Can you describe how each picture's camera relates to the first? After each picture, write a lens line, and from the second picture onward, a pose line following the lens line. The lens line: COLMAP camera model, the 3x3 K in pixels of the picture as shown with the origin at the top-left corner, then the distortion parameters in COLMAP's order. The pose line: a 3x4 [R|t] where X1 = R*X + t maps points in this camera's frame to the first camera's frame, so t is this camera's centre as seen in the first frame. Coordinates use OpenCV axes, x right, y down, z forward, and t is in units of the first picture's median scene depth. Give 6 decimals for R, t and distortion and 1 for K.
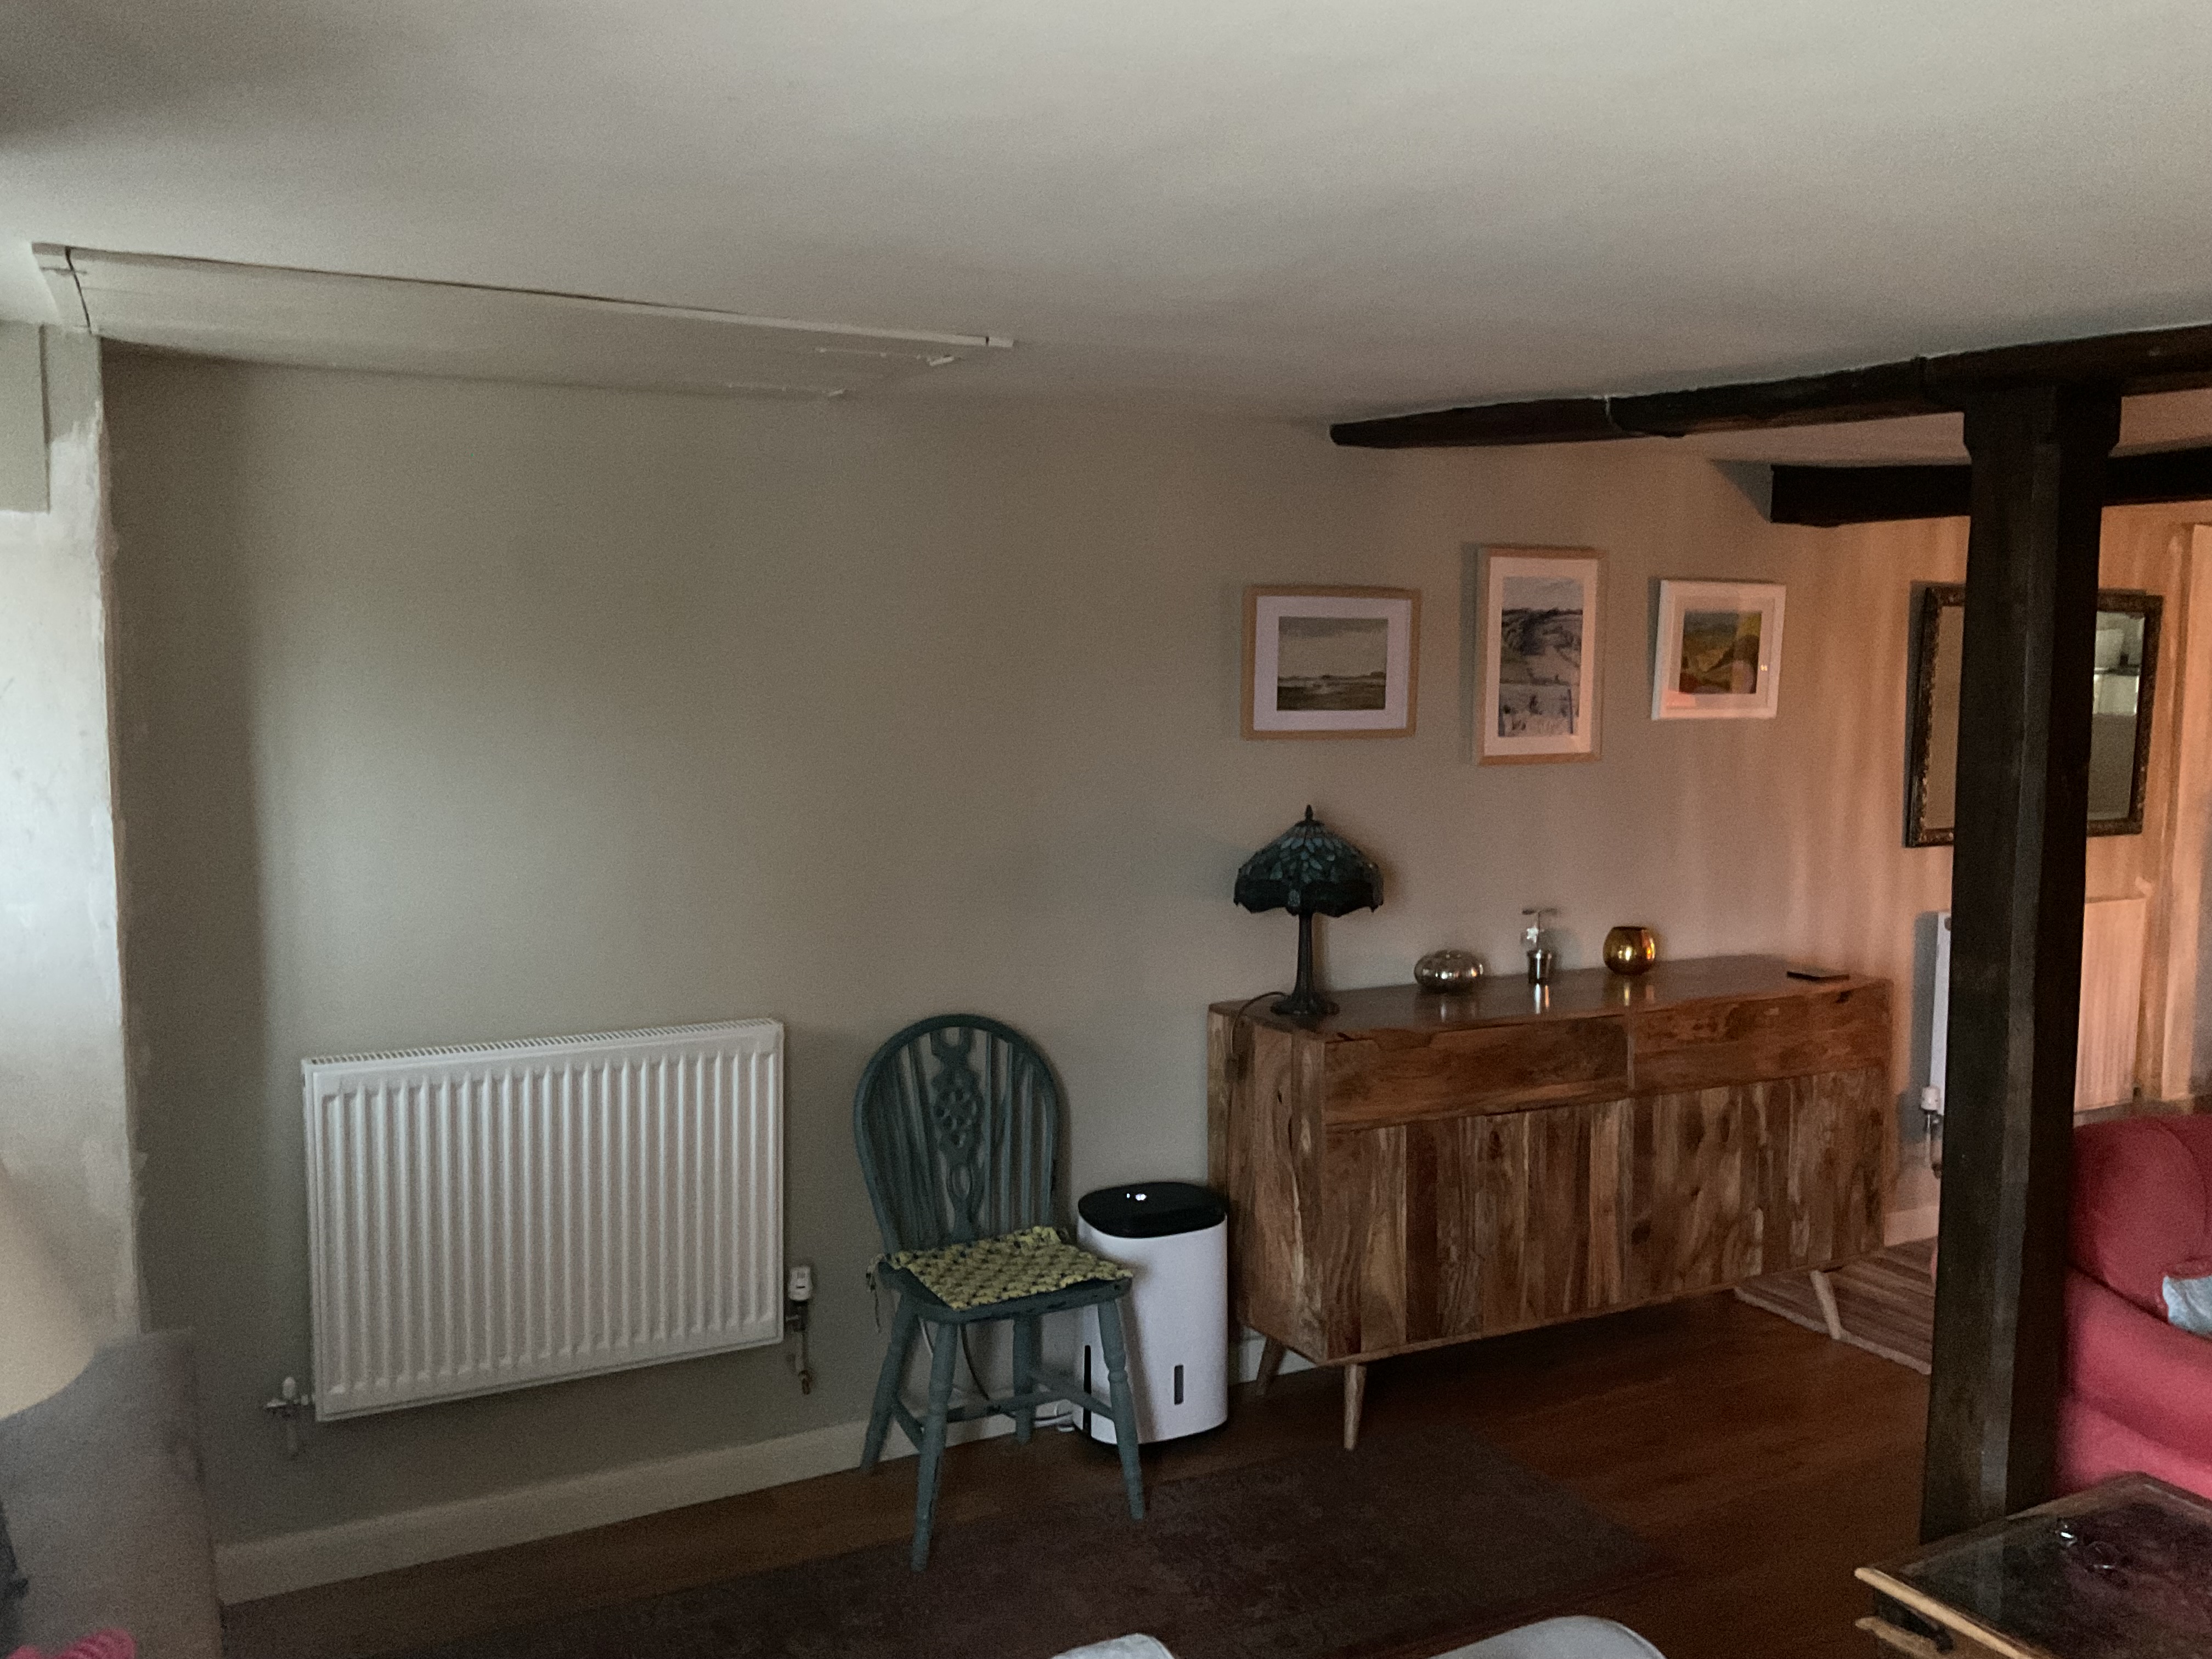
lens RADIAL K [[1816.7, 0, 1106.0], [0, 1816.7, 829.5], [0, 0, 1]] dist [0.124570, -0.267499]
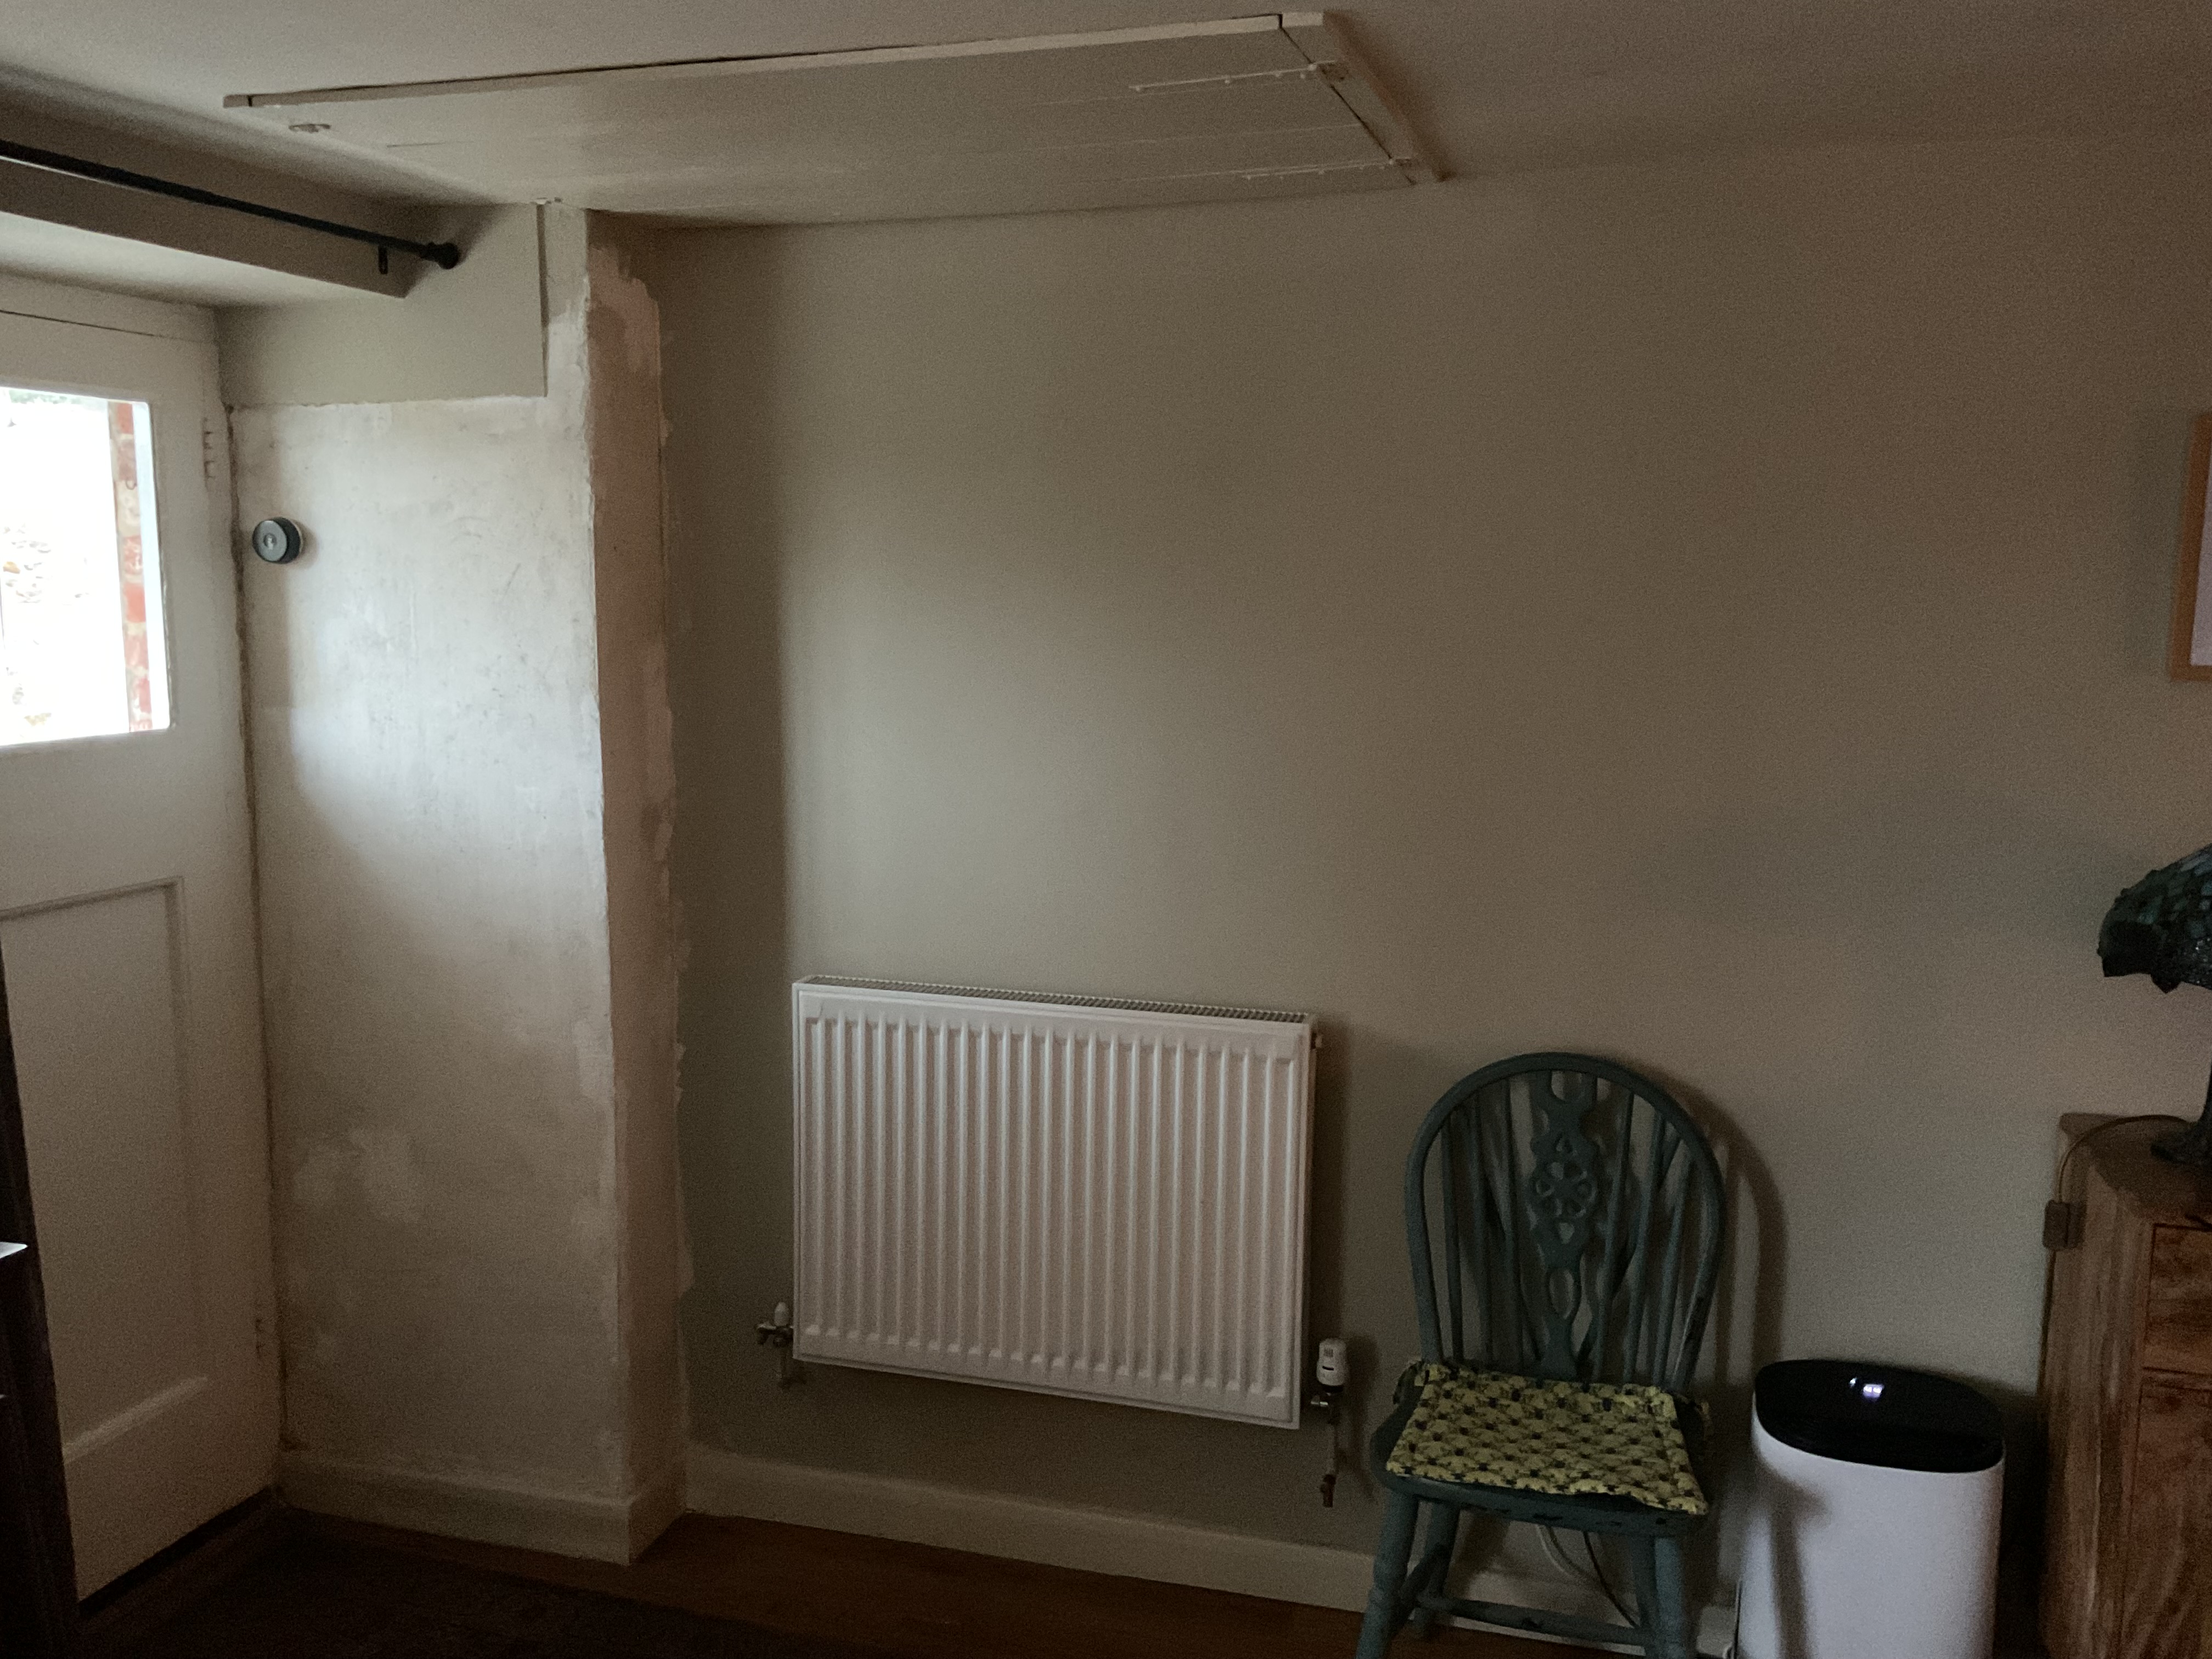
lens RADIAL K [[1816.7, 0, 1106.0], [0, 1816.7, 829.5], [0, 0, 1]] dist [0.124570, -0.267499]
pose [[0.717169, 0.095953, -0.690262, 0.290876], [-0.068322, 0.995385, 0.067383, -0.021704], [0.693542, -0.001165, 0.720415, 0.402564]]
